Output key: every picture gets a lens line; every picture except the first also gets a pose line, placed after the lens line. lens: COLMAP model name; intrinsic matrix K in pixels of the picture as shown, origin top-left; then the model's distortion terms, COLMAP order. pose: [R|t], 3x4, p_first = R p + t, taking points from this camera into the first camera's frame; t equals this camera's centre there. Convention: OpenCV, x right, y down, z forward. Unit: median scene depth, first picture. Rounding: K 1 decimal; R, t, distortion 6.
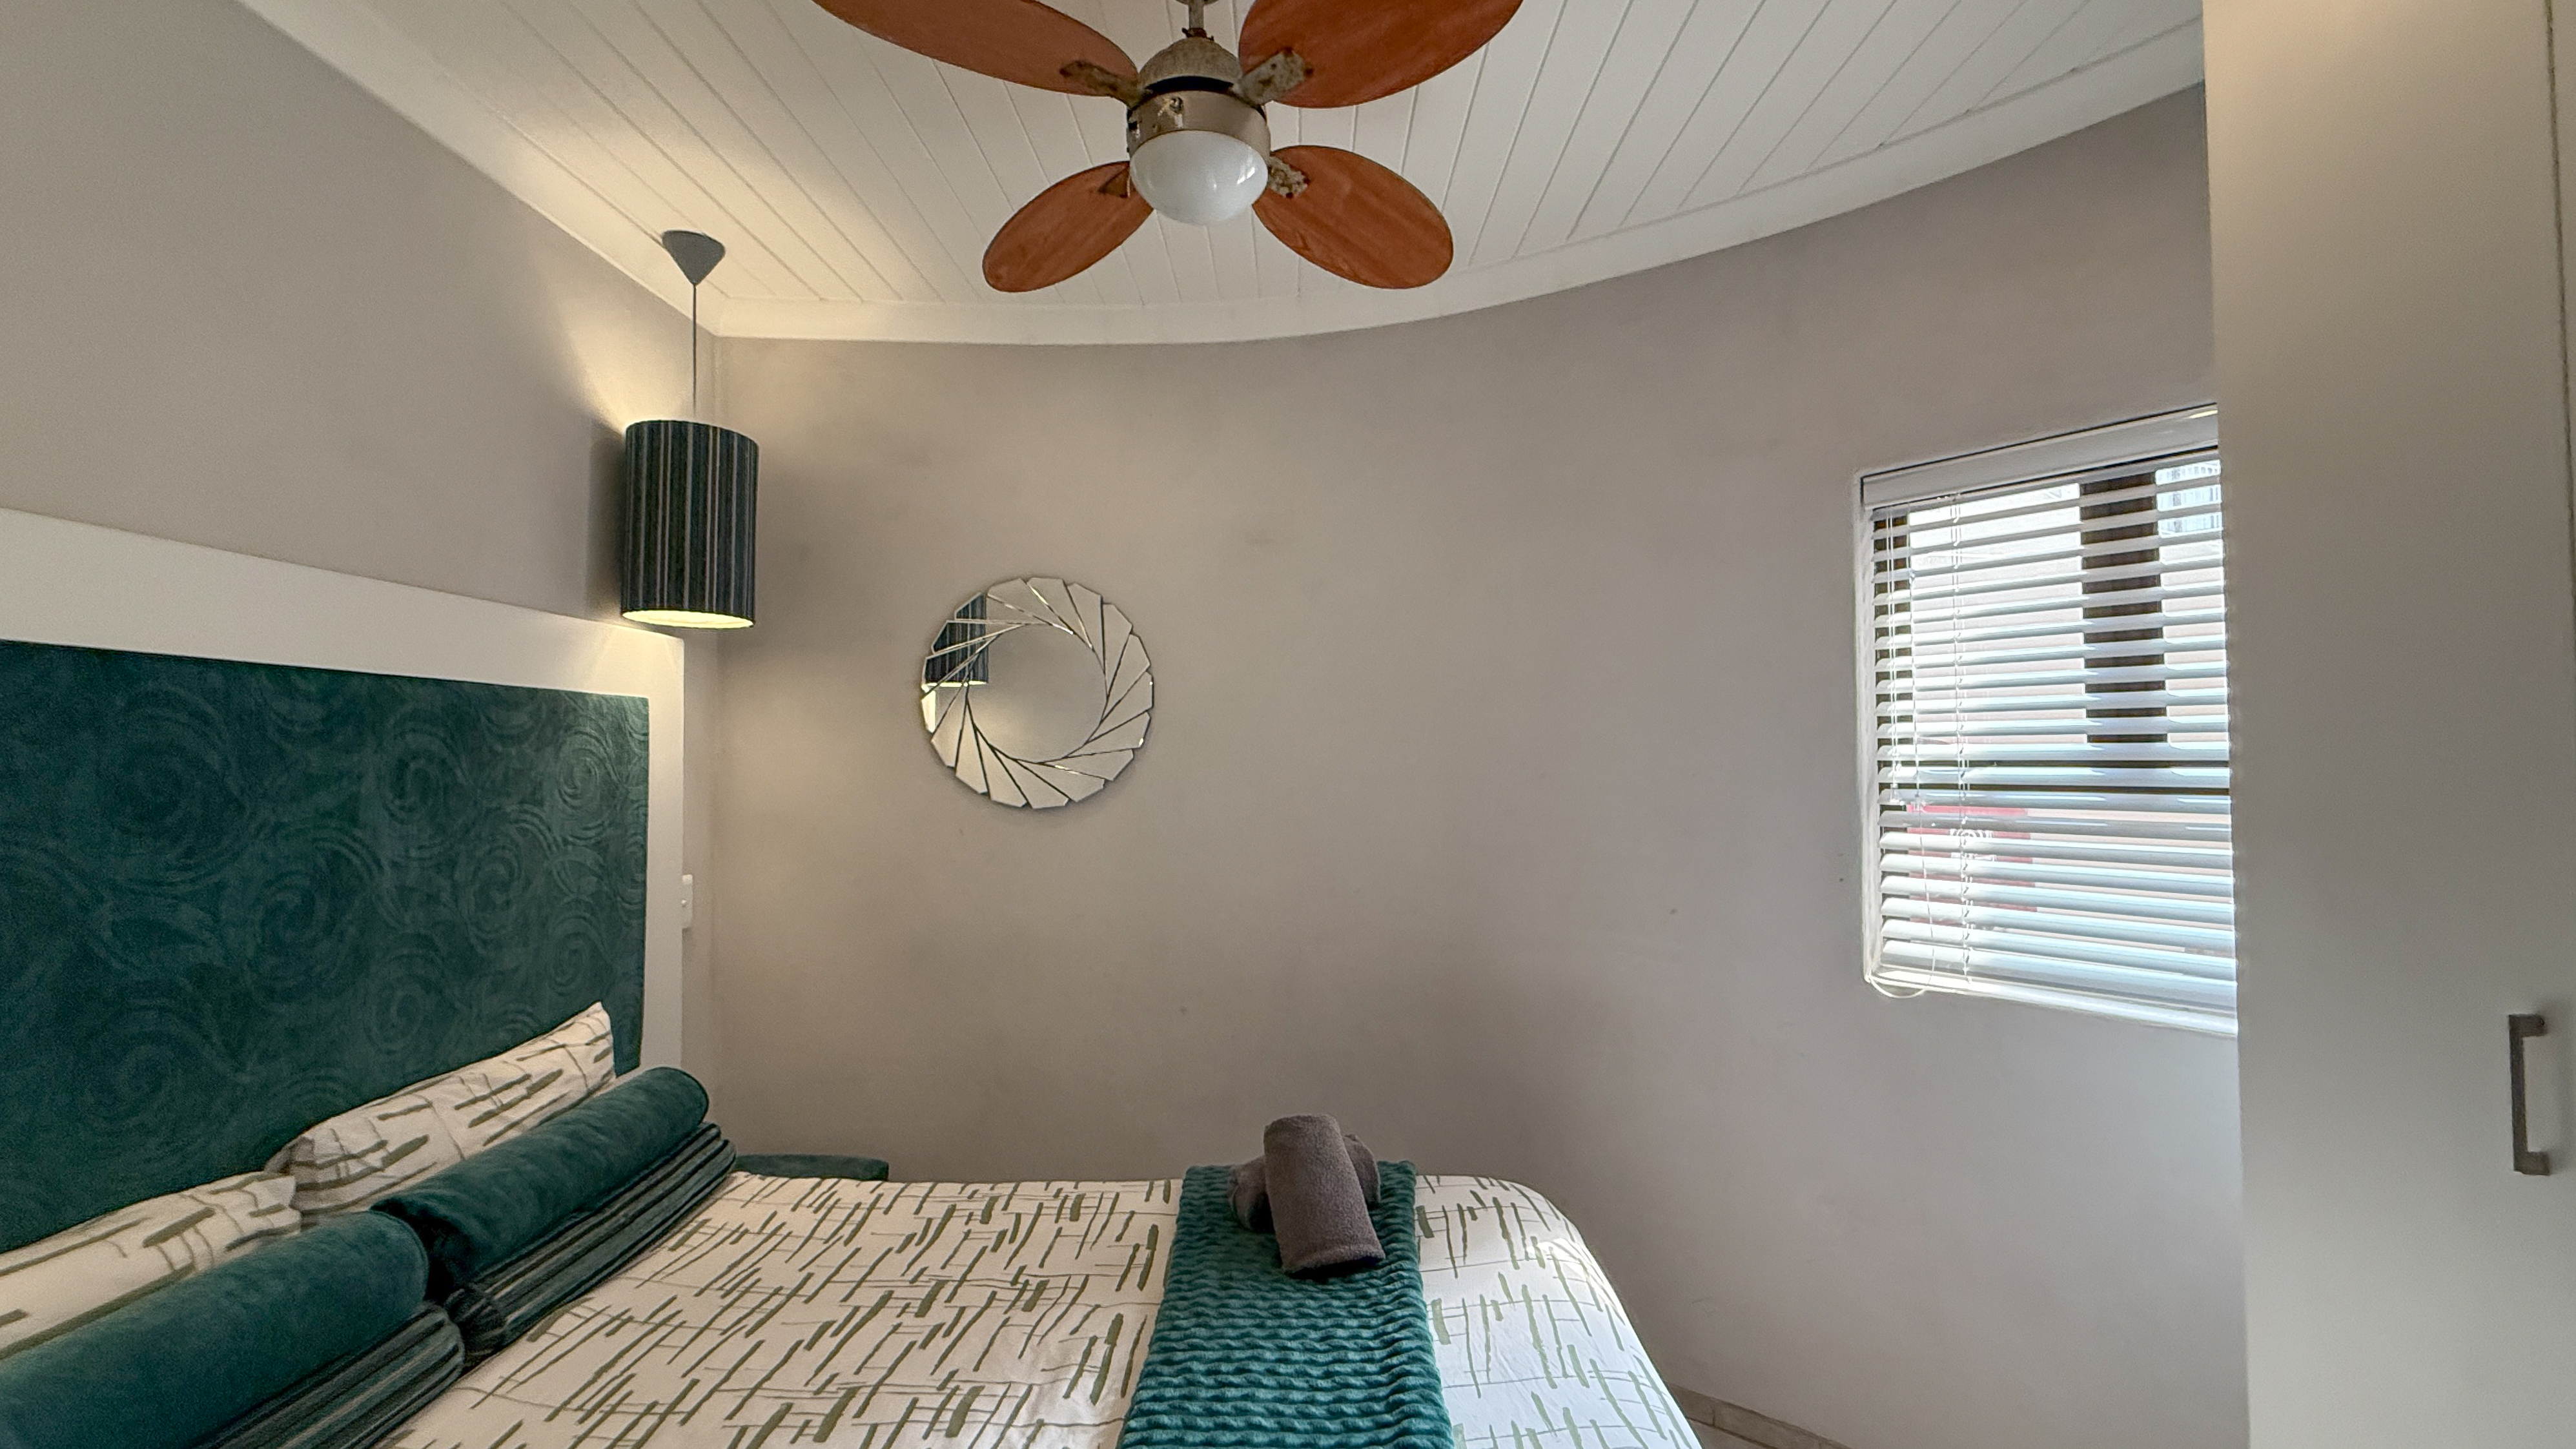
lens RADIAL K [[1033.8, 0, 1280.6], [0, 1033.8, 729.2], [0, 0, 1]] dist [-0.000248, 0.000469]
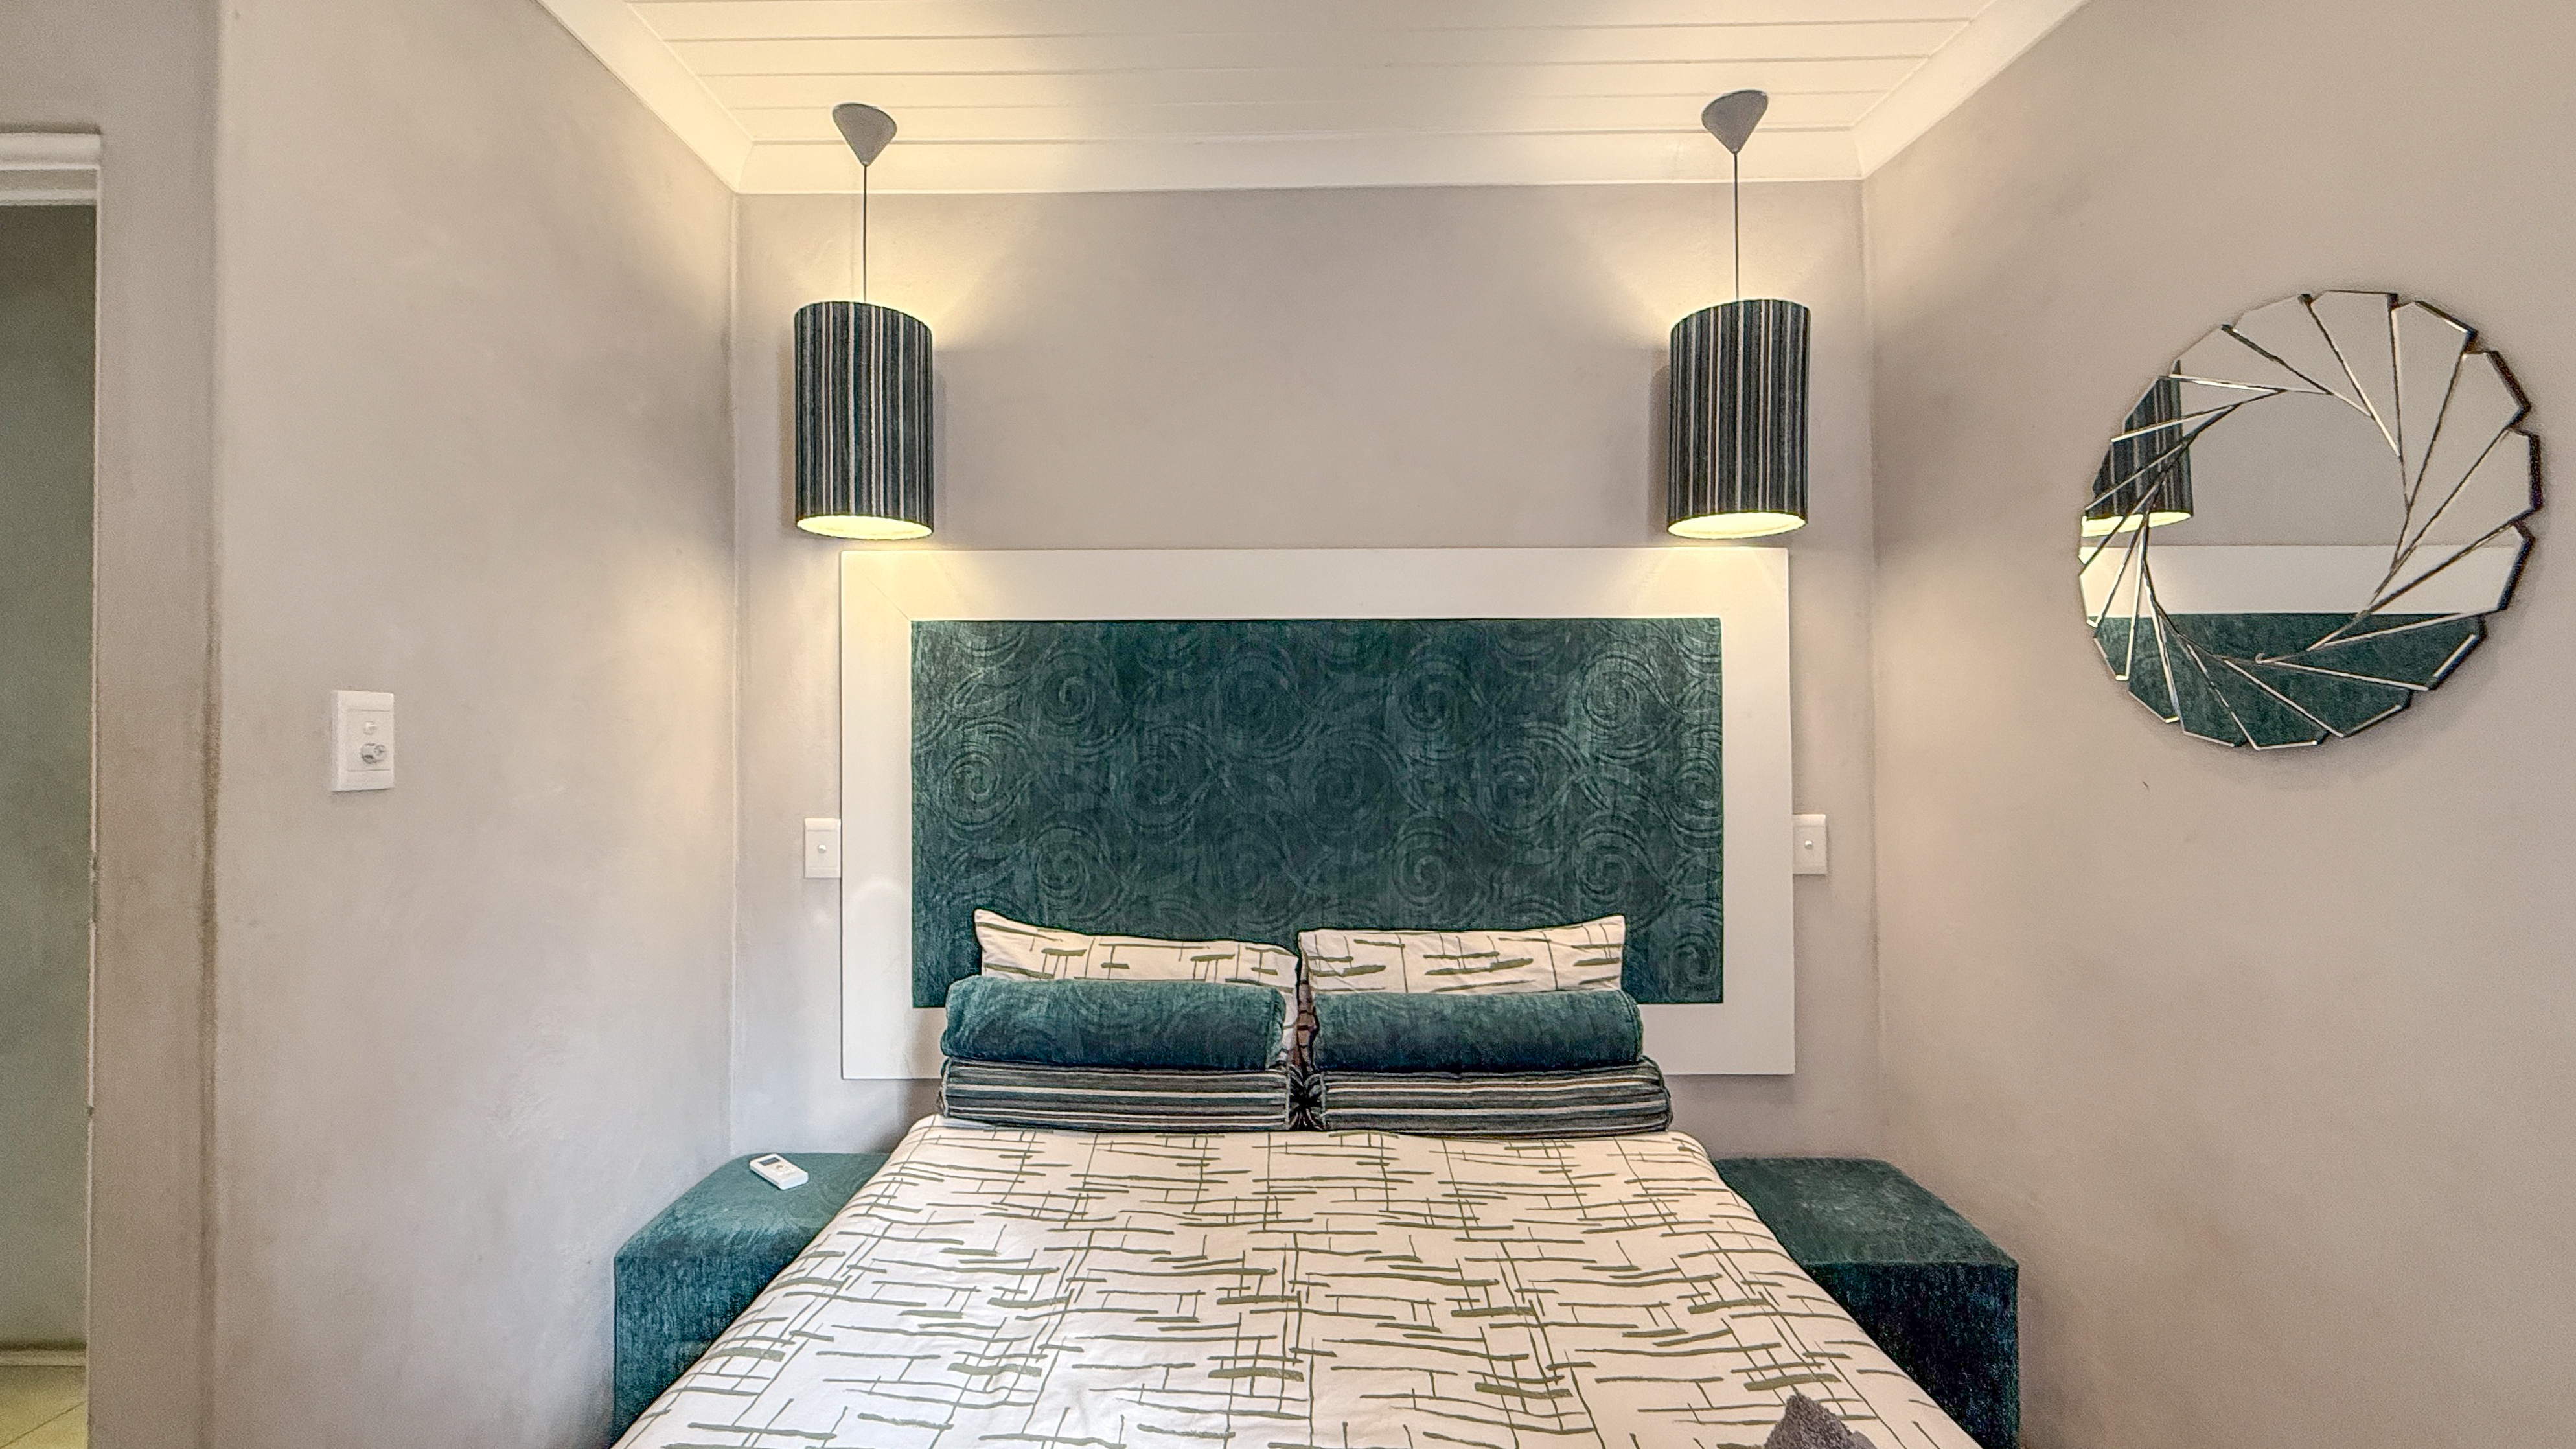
lens RADIAL K [[1033.8, 0, 1275.1], [0, 1033.8, 732.6], [0, 0, 1]] dist [-0.000248, 0.000469]
pose [[0.019904, 0.003184, -0.999797, 0.443488], [0.029712, 0.999551, 0.003774, 0.081240], [0.999360, -0.029781, 0.019801, 0.777791]]
